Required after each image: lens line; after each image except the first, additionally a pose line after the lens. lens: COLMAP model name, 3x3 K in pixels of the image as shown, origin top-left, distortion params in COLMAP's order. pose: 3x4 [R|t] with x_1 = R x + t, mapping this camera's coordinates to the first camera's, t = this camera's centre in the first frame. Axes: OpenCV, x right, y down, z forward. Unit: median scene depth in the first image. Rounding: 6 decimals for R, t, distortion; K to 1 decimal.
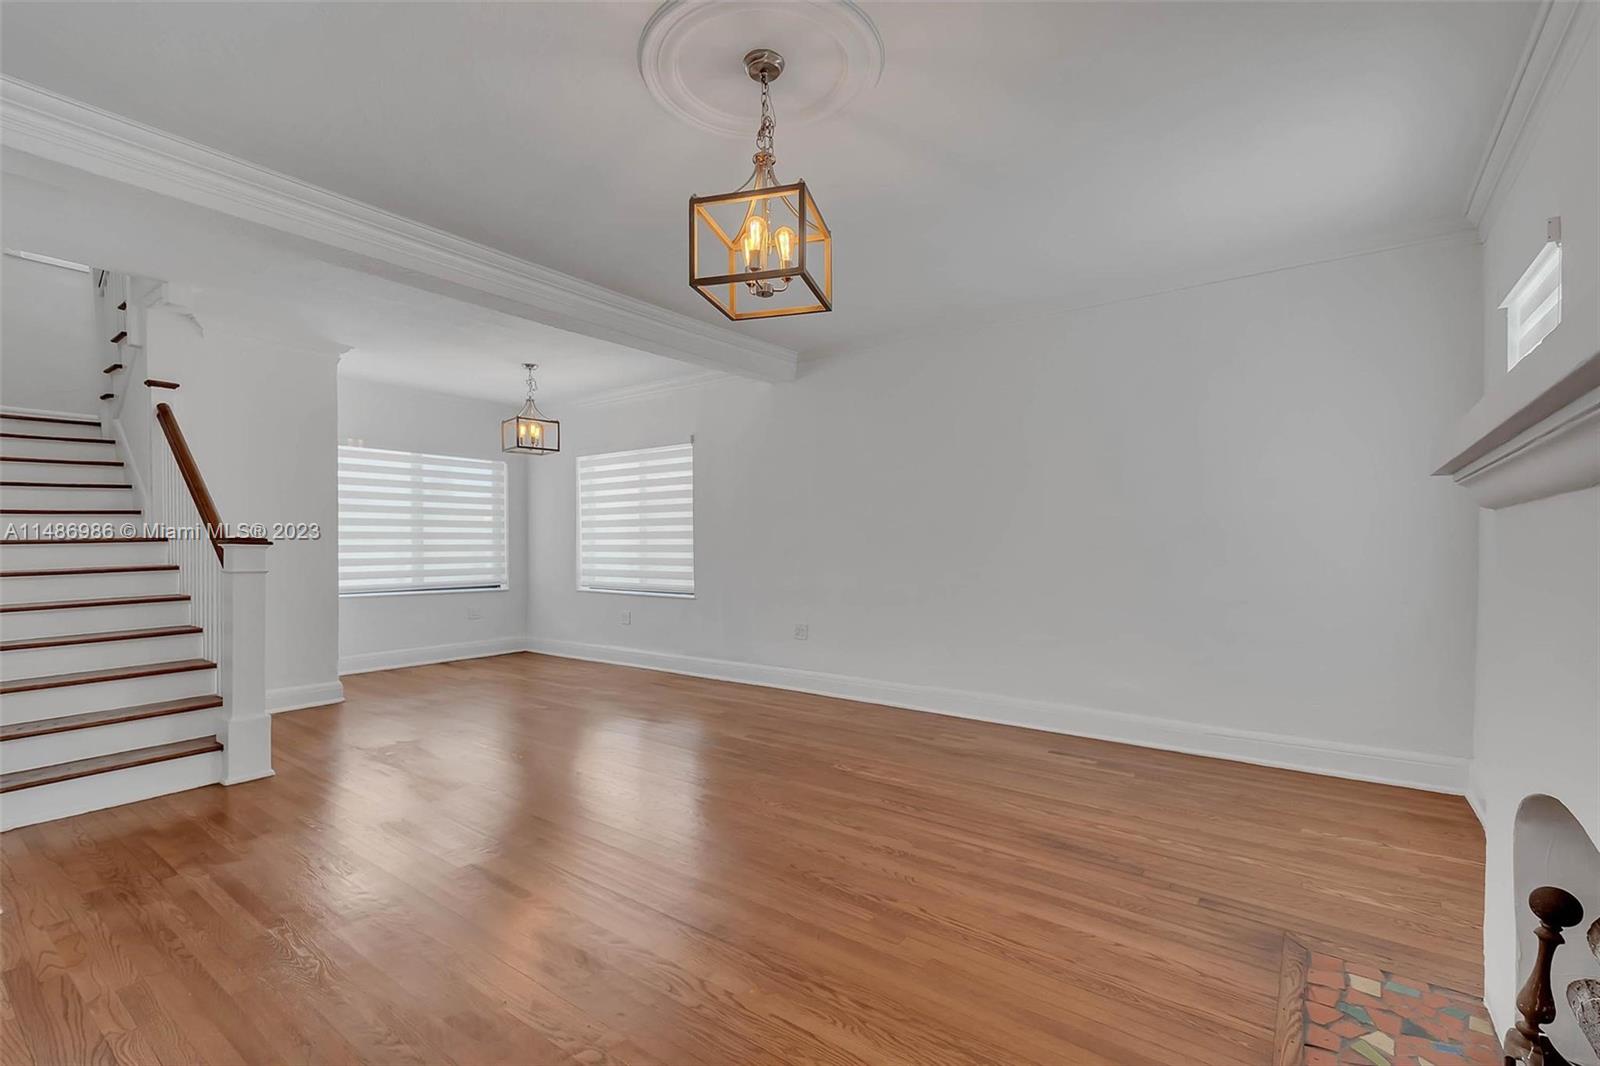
lens RADIAL K [[716.0, 0, 794.6], [0, 716.0, 545.7], [0, 0, 1]] dist [-0.000535, -0.000087]
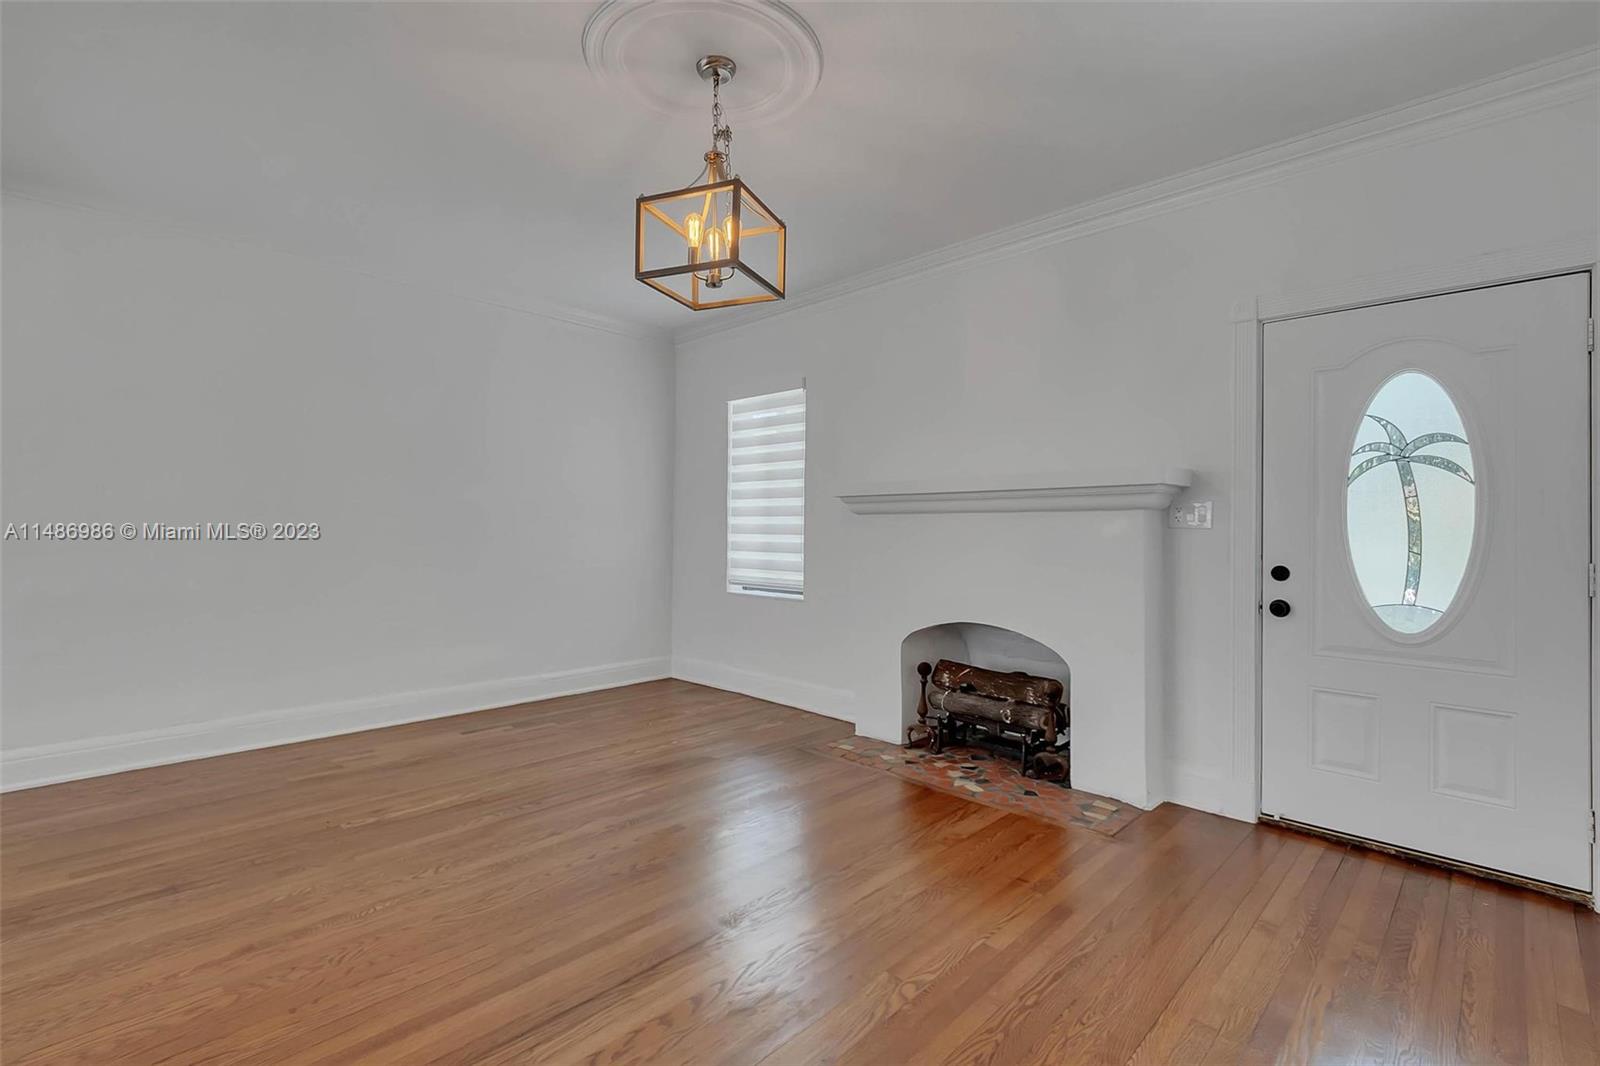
lens RADIAL K [[713.0, 0, 791.6], [0, 713.0, 523.8], [0, 0, 1]] dist [0.024879, -0.019085]
pose [[0.131462, 0.004008, 0.991313, -0.724153], [-0.006701, 0.999973, -0.003154, -0.004670], [-0.991299, -0.006228, 0.131485, 0.527835]]
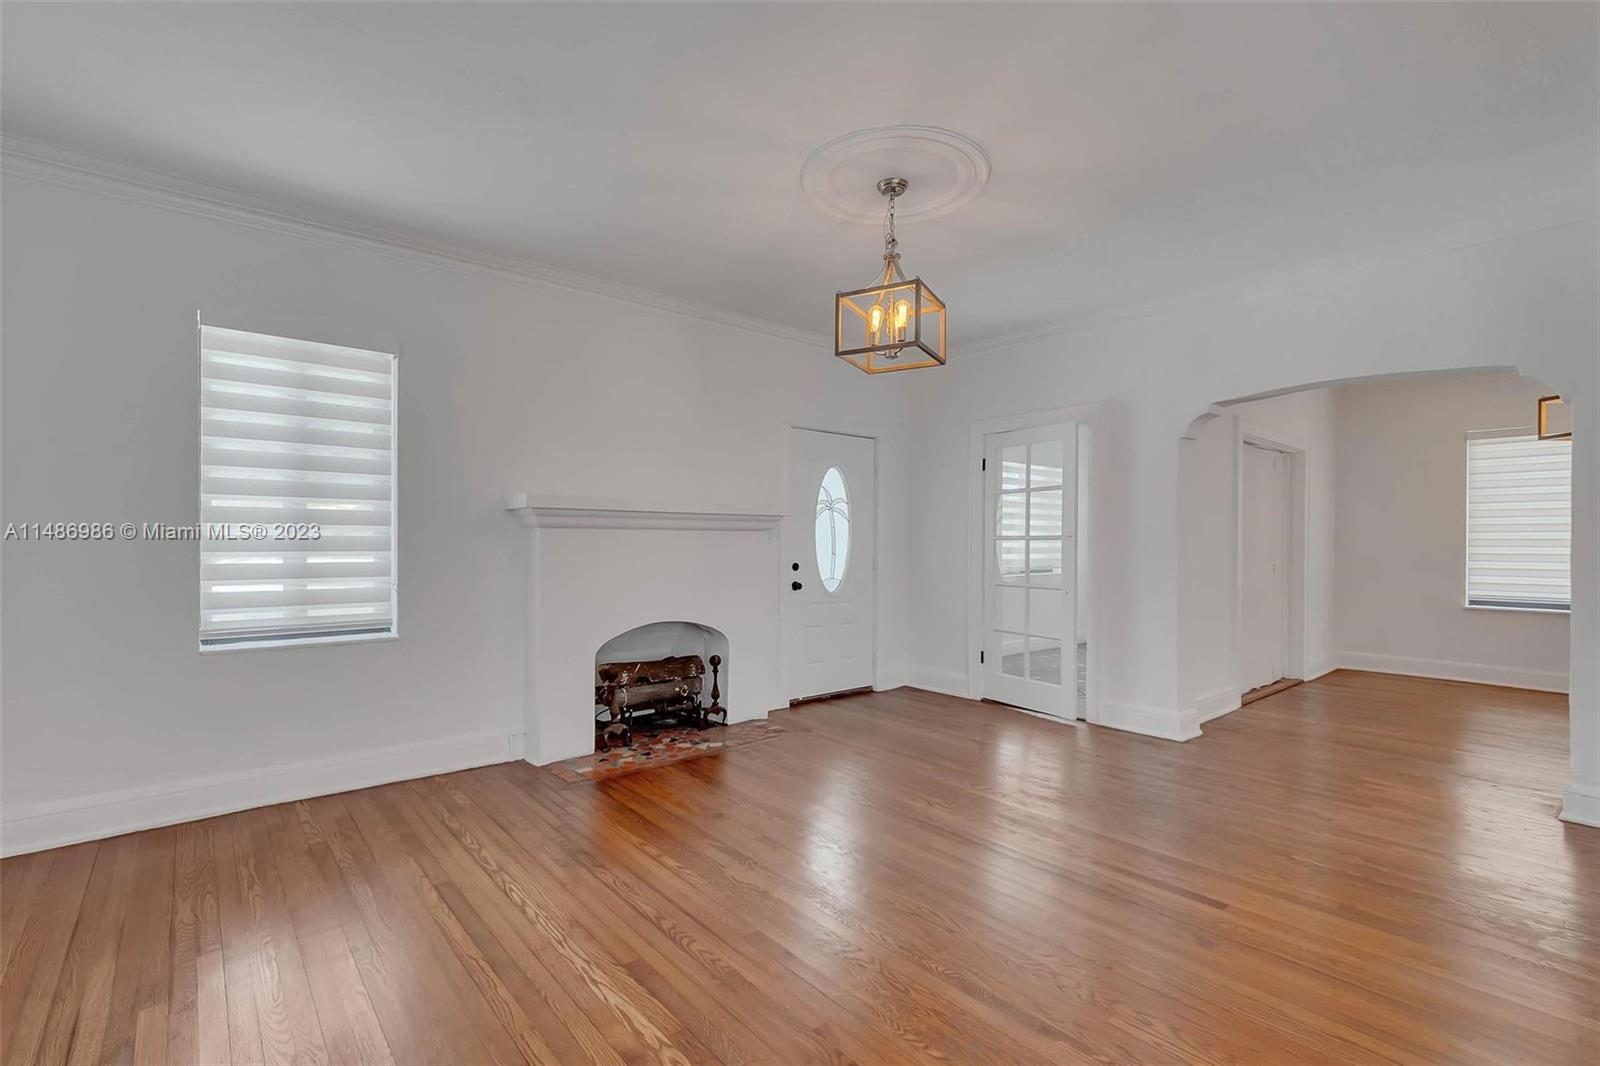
lens RADIAL K [[716.0, 0, 794.6], [0, 716.0, 545.7], [0, 0, 1]] dist [-0.000535, -0.000087]
pose [[-0.974459, -0.016026, 0.223991, -0.112183], [-0.013614, 0.999832, 0.012312, -0.017391], [-0.224151, 0.008948, -0.974513, 1.642231]]
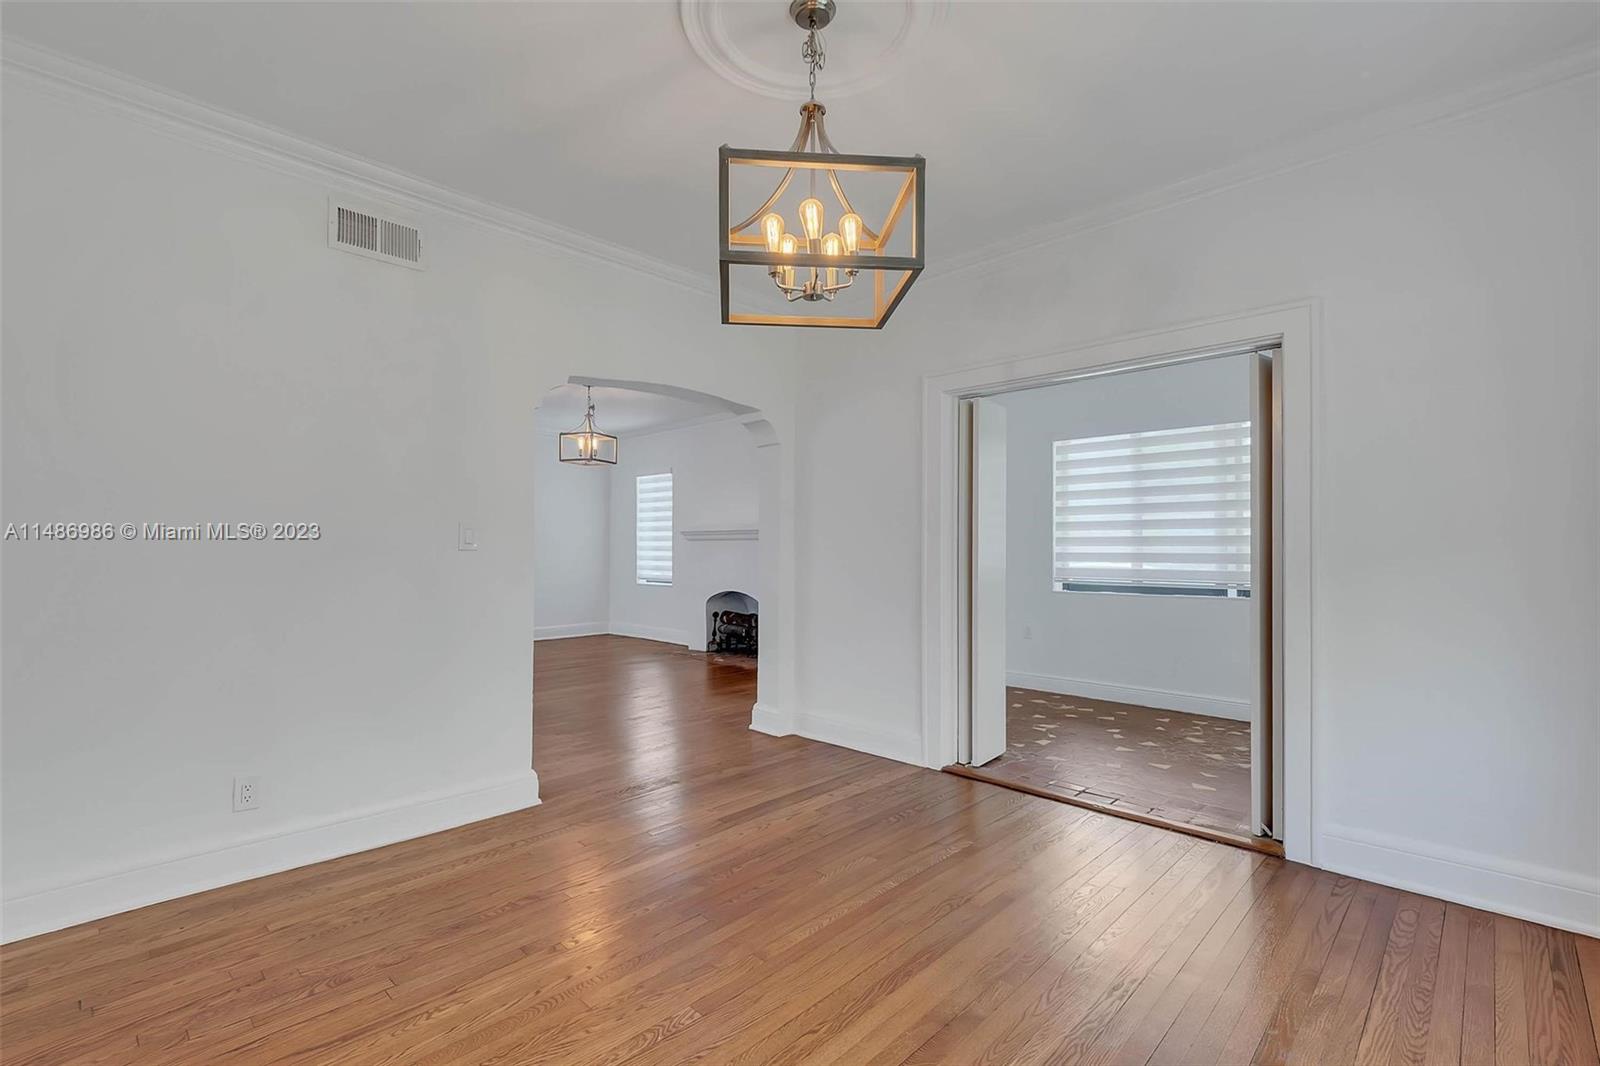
lens RADIAL K [[716.0, 0, 794.6], [0, 716.0, 545.7], [0, 0, 1]] dist [-0.000535, -0.000087]
pose [[0.133409, -0.001516, 0.991060, -1.947637], [0.000098, 0.999999, 0.001516, -0.011705], [-0.991061, -0.000105, 0.133409, -0.144067]]
